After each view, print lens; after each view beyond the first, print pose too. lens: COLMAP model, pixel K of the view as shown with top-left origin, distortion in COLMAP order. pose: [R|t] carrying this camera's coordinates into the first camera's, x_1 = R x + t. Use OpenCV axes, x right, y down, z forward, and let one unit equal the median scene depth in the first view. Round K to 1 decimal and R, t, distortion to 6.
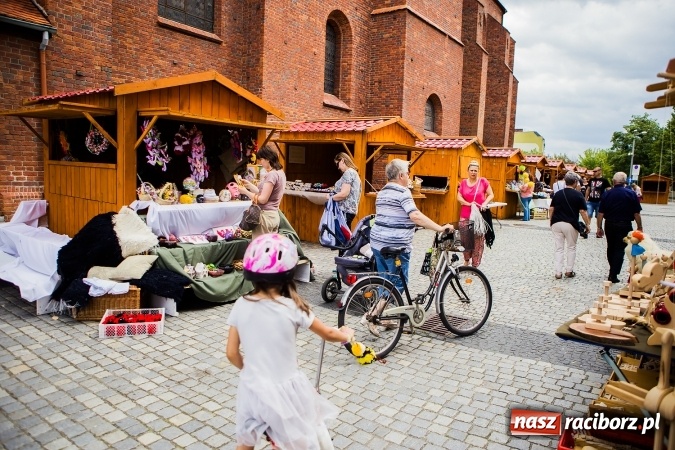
lens RADIAL K [[470.4, 0, 337.5], [0, 470.4, 225.0], [0, 0, 1]] dist [-0.097765, 0.065148]
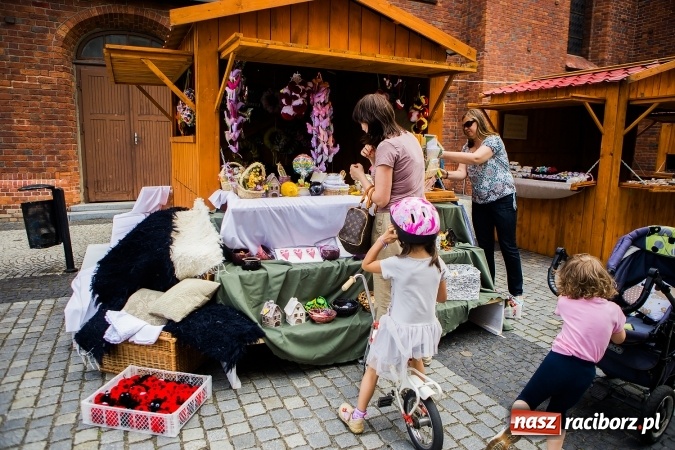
lens RADIAL K [[470.4, 0, 337.5], [0, 470.4, 225.0], [0, 0, 1]] dist [-0.097765, 0.065148]
pose [[0.881025, 0.052299, -0.470169, 0.026279], [-0.037785, 0.998475, 0.040261, -0.033639], [0.471558, -0.017706, 0.881657, 0.452598]]
